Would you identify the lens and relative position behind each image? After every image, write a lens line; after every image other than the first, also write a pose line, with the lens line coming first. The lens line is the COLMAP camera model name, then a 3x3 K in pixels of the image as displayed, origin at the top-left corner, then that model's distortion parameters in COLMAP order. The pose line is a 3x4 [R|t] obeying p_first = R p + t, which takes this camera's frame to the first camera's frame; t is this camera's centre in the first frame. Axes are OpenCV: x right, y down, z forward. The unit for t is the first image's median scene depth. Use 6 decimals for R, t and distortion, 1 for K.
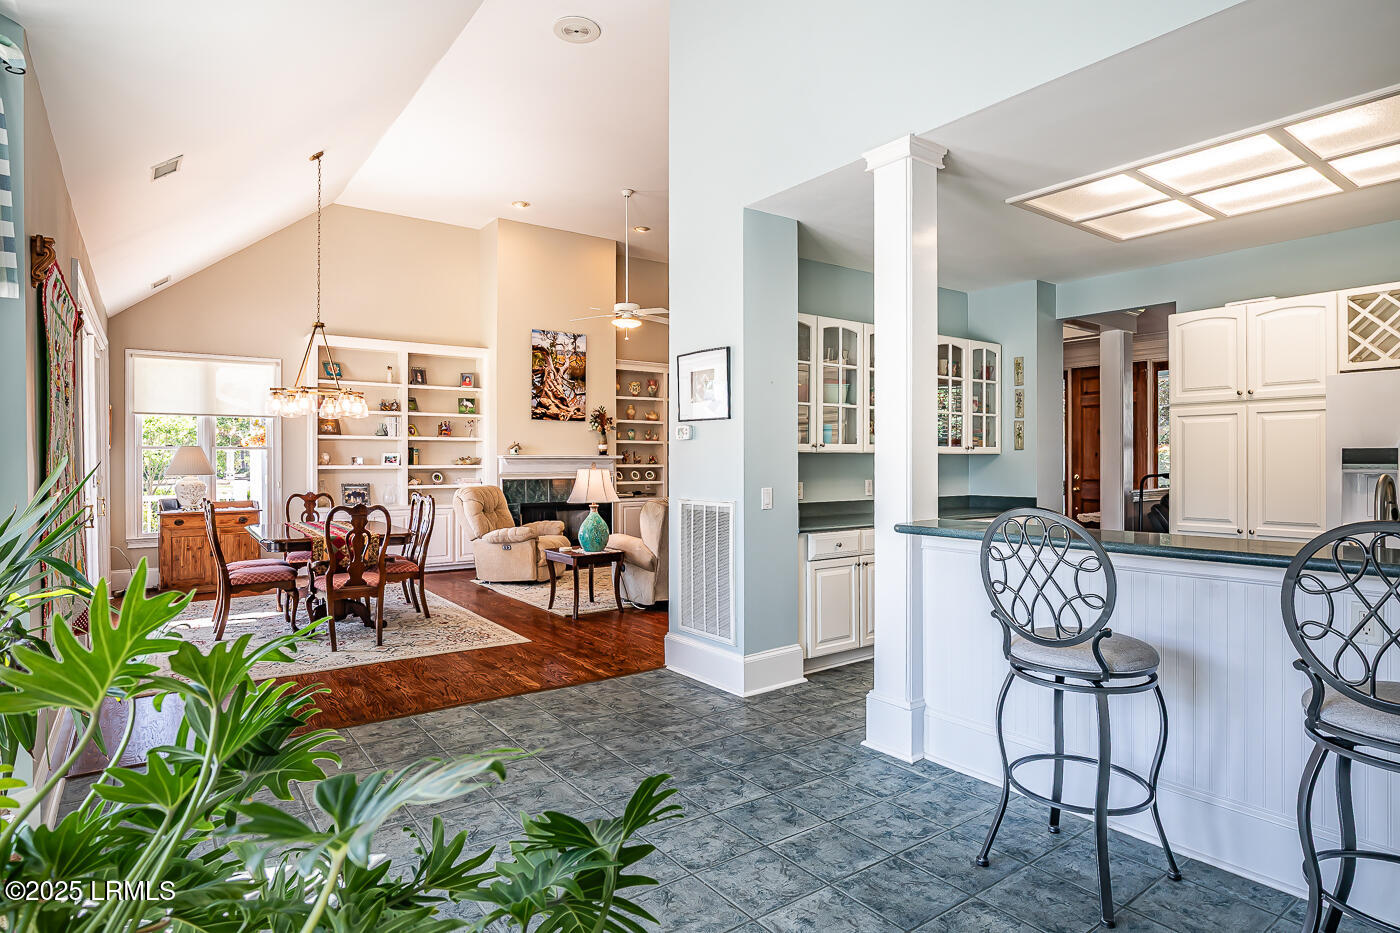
lens RADIAL K [[759.6, 0, 697.0], [0, 759.6, 465.5], [0, 0, 1]] dist [-0.013487, 0.006289]
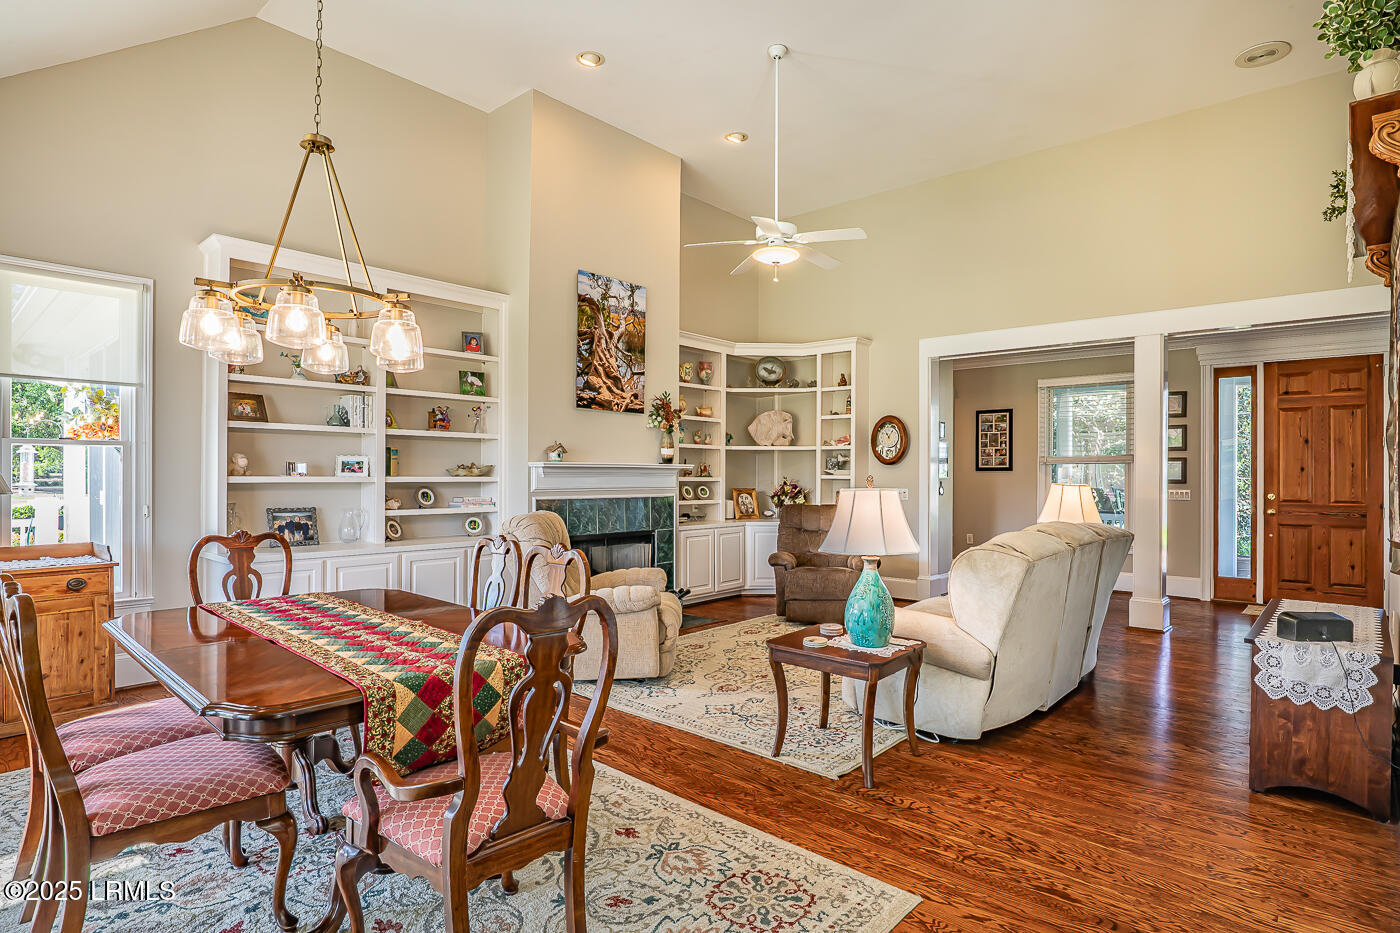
lens RADIAL K [[729.8, 0, 708.4], [0, 729.8, 475.2], [0, 0, 1]] dist [-0.010920, -0.001439]
pose [[0.975940, 0.007369, 0.217914, -0.275938], [-0.006869, 0.999972, -0.003053, -0.001539], [-0.217930, 0.001483, 0.975963, 0.412101]]
